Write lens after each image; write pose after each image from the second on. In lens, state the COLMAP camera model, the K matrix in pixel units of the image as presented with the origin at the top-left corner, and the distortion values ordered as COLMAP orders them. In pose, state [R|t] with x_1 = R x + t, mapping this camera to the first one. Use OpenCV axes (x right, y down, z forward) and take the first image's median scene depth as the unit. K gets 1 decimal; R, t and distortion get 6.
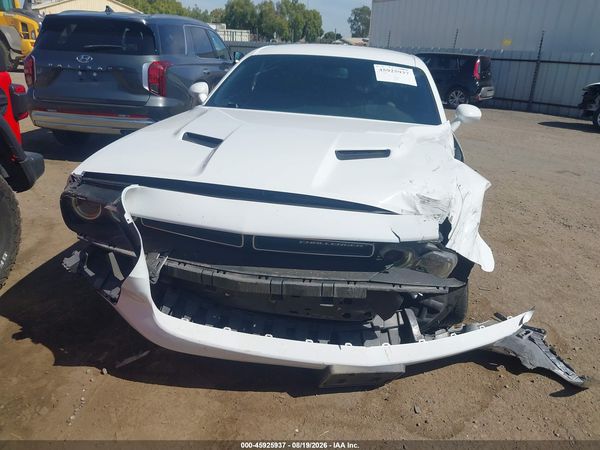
lens RADIAL K [[485.6, 0, 302.6], [0, 485.6, 228.5], [0, 0, 1]] dist [0.005999, -0.013689]
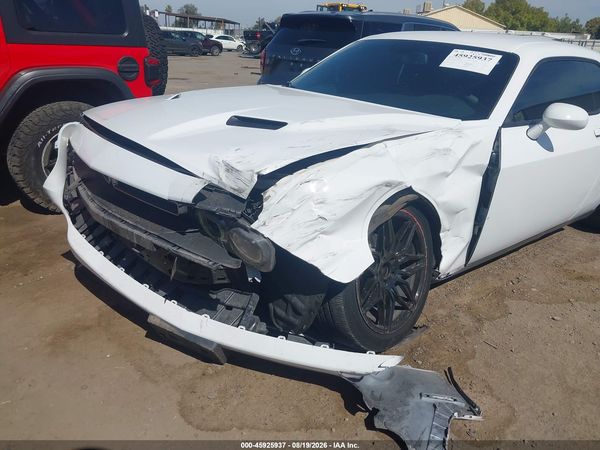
lens RADIAL K [[493.8, 0, 299.1], [0, 493.8, 208.4], [0, 0, 1]] dist [0.001282, -0.004737]
pose [[0.768569, 0.202008, -0.607037, 0.516436], [-0.241226, 0.970312, 0.017482, -0.018393], [0.592547, 0.132997, 0.794481, 0.193605]]
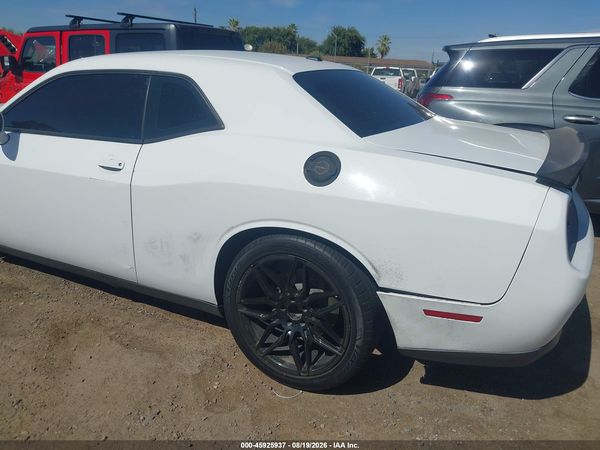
lens RADIAL K [[485.6, 0, 302.6], [0, 485.6, 228.5], [0, 0, 1]] dist [0.005999, -0.013689]
pose [[-0.280784, 0.251805, -0.926150, 0.950626], [-0.370753, 0.861609, 0.346659, -0.544830], [0.885270, 0.440710, -0.148569, 1.642314]]
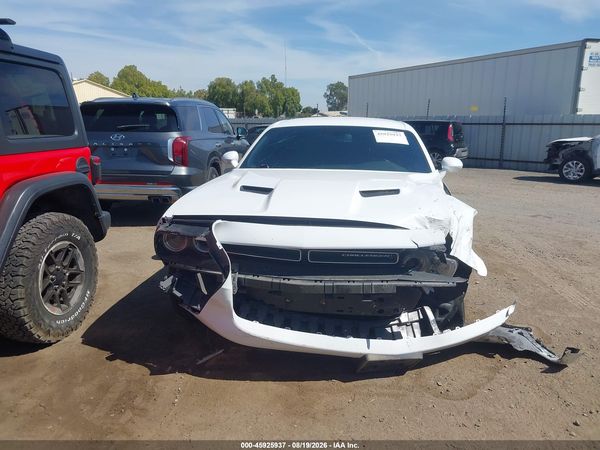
lens RADIAL K [[485.6, 0, 302.6], [0, 485.6, 228.5], [0, 0, 1]] dist [0.005999, -0.013689]
pose [[0.998159, -0.049903, 0.034480, -0.089578], [0.054216, 0.988918, -0.138210, 0.074772], [-0.027201, 0.139825, 0.989803, -0.192160]]
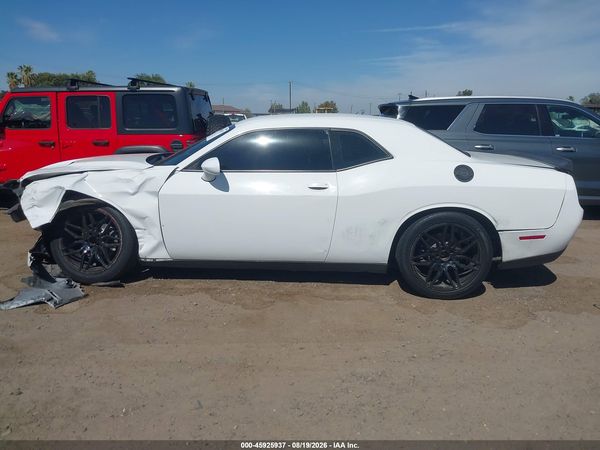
lens RADIAL K [[475.9, 0, 311.2], [0, 475.9, 223.7], [0, 0, 1]] dist [0.007145, -0.001834]
pose [[0.113115, 0.176711, -0.977741, 1.443758], [-0.346229, 0.929388, 0.127917, -0.332195], [0.931306, 0.324053, 0.166311, 1.085054]]
